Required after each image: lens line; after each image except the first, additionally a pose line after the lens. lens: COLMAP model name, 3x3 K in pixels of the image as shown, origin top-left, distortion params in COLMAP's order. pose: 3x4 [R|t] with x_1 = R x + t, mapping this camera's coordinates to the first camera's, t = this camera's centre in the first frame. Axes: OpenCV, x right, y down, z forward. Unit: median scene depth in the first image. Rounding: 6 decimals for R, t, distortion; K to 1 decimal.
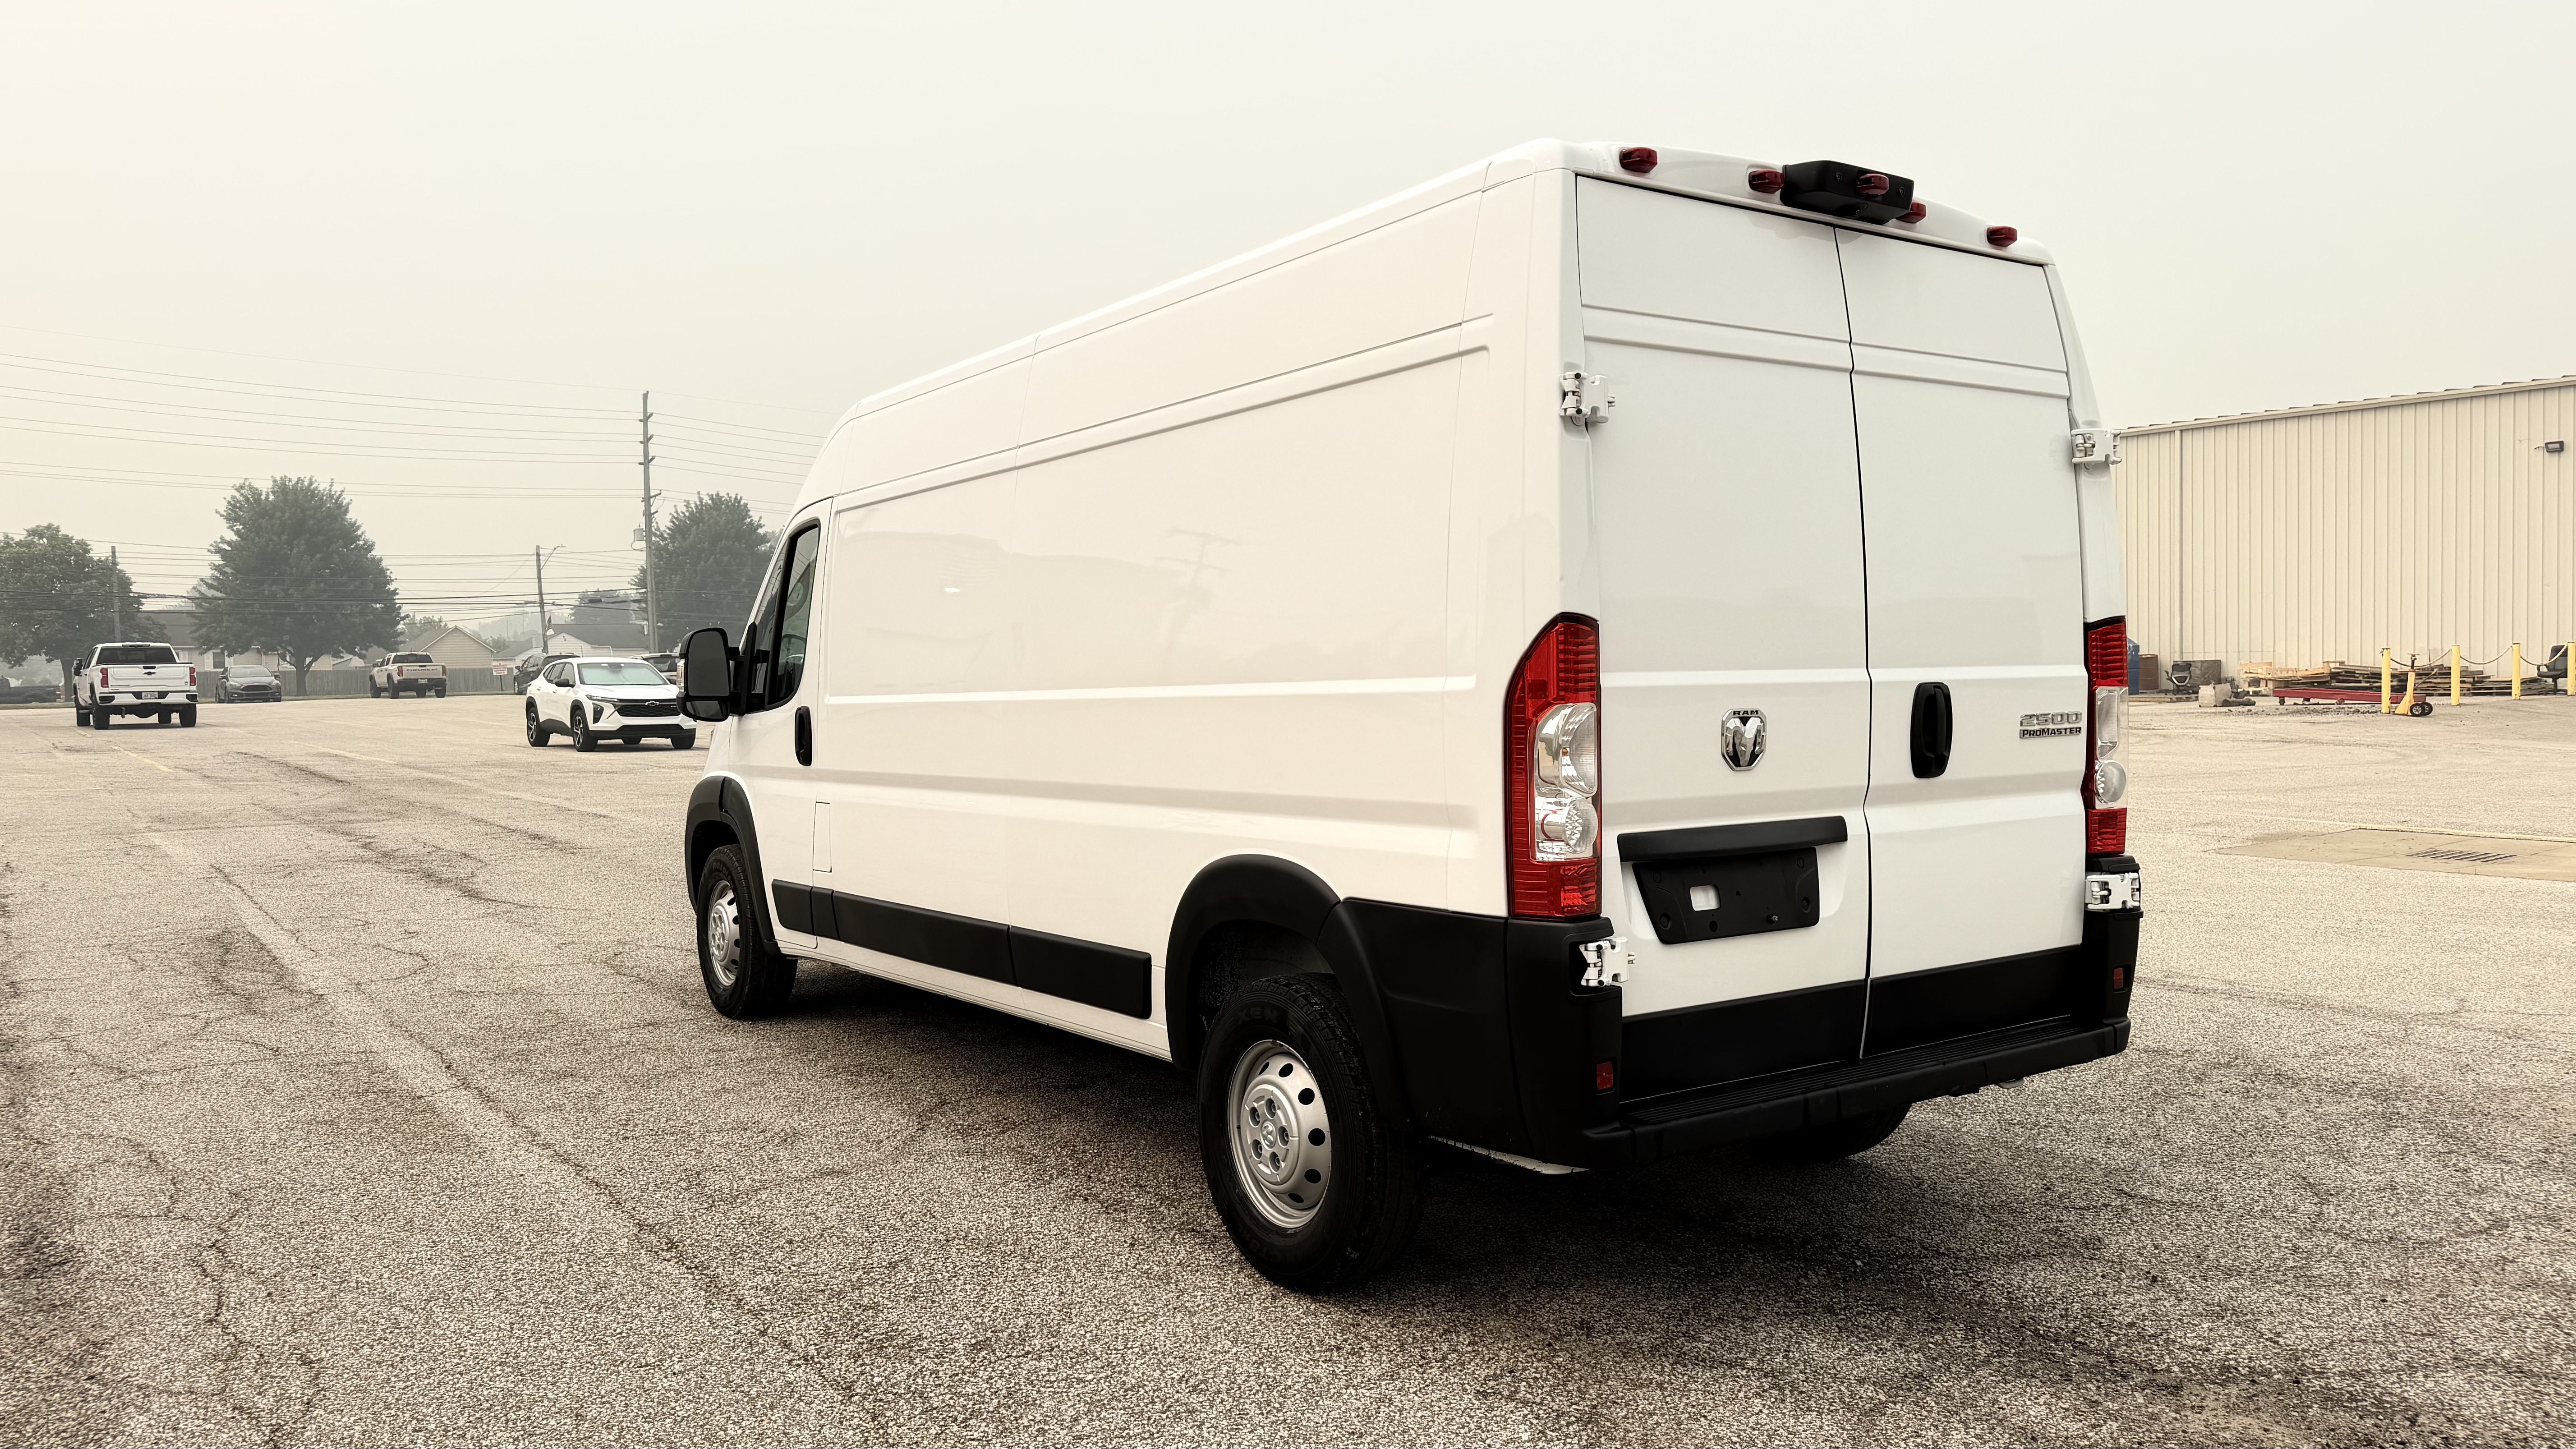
lens RADIAL K [[1764.6, 0, 1267.2], [0, 1764.6, 722.4], [0, 0, 1]] dist [0.056239, -0.067881]
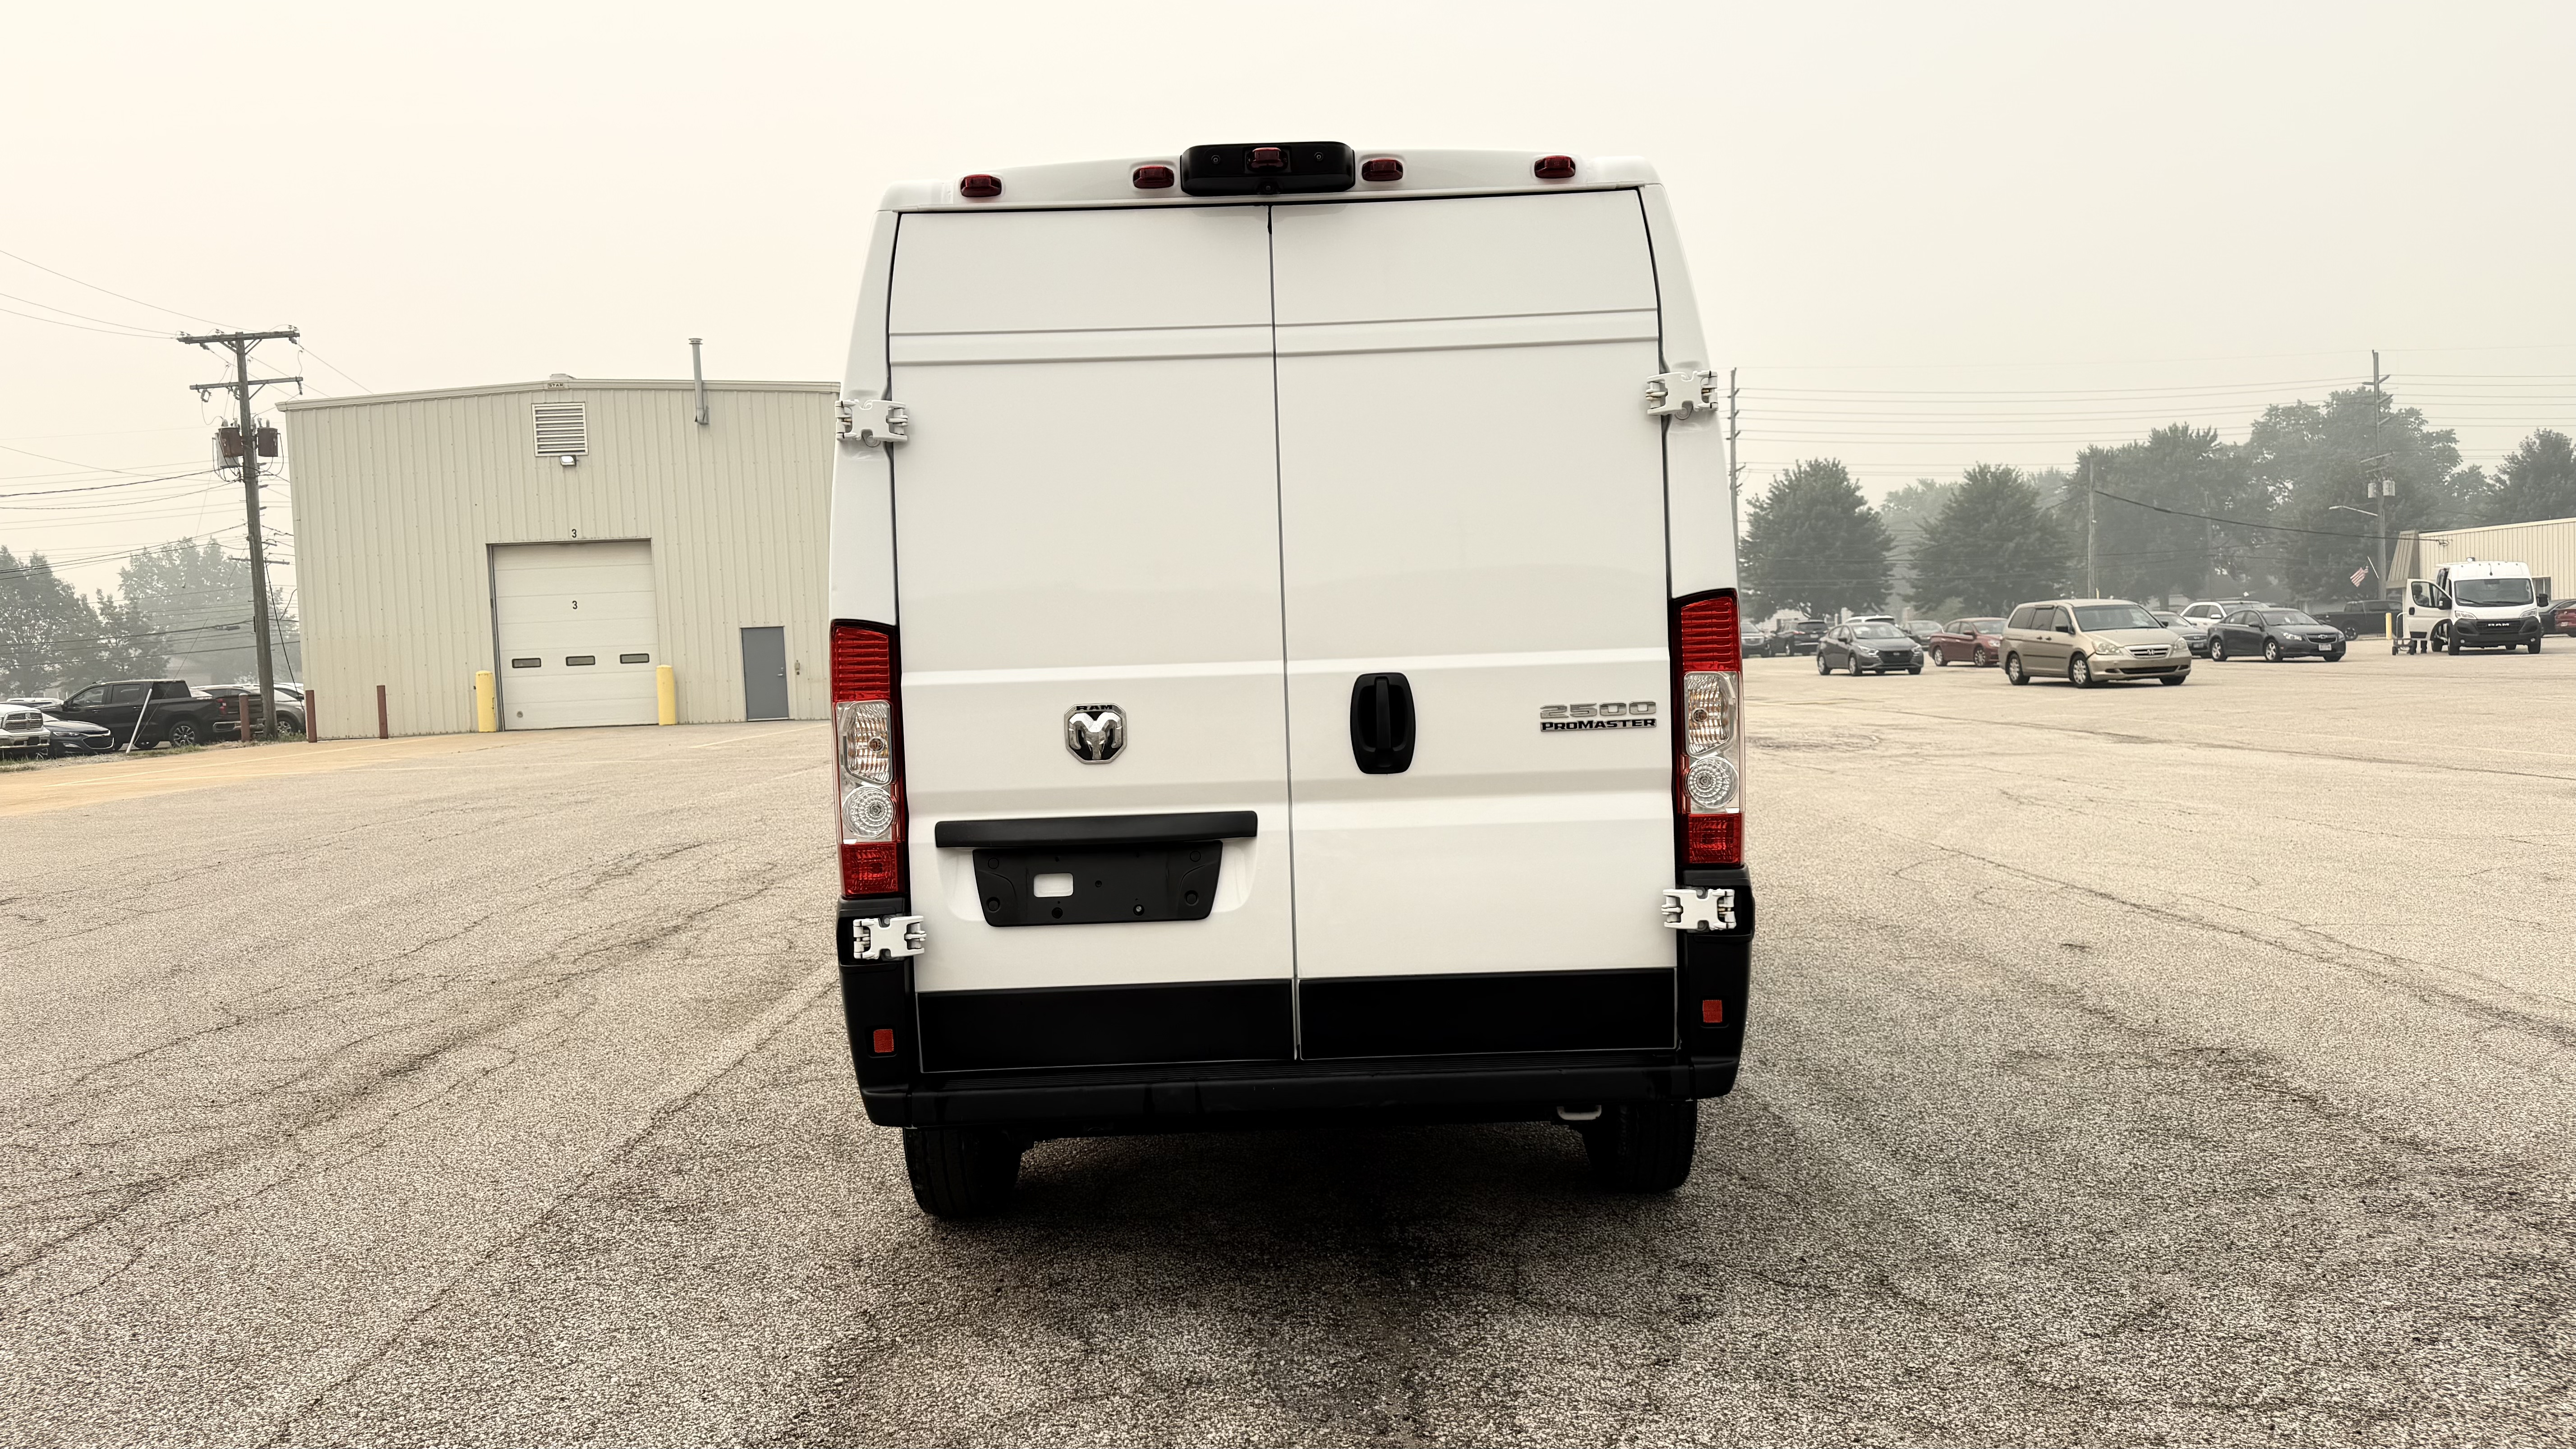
lens RADIAL K [[1764.6, 0, 1347.2], [0, 1764.6, 714.0], [0, 0, 1]] dist [0.056239, -0.067881]
pose [[0.826455, 0.002512, -0.562997, 0.899932], [0.007025, 0.999866, 0.014773, -0.014724], [0.562959, -0.016164, 0.826327, 0.220764]]
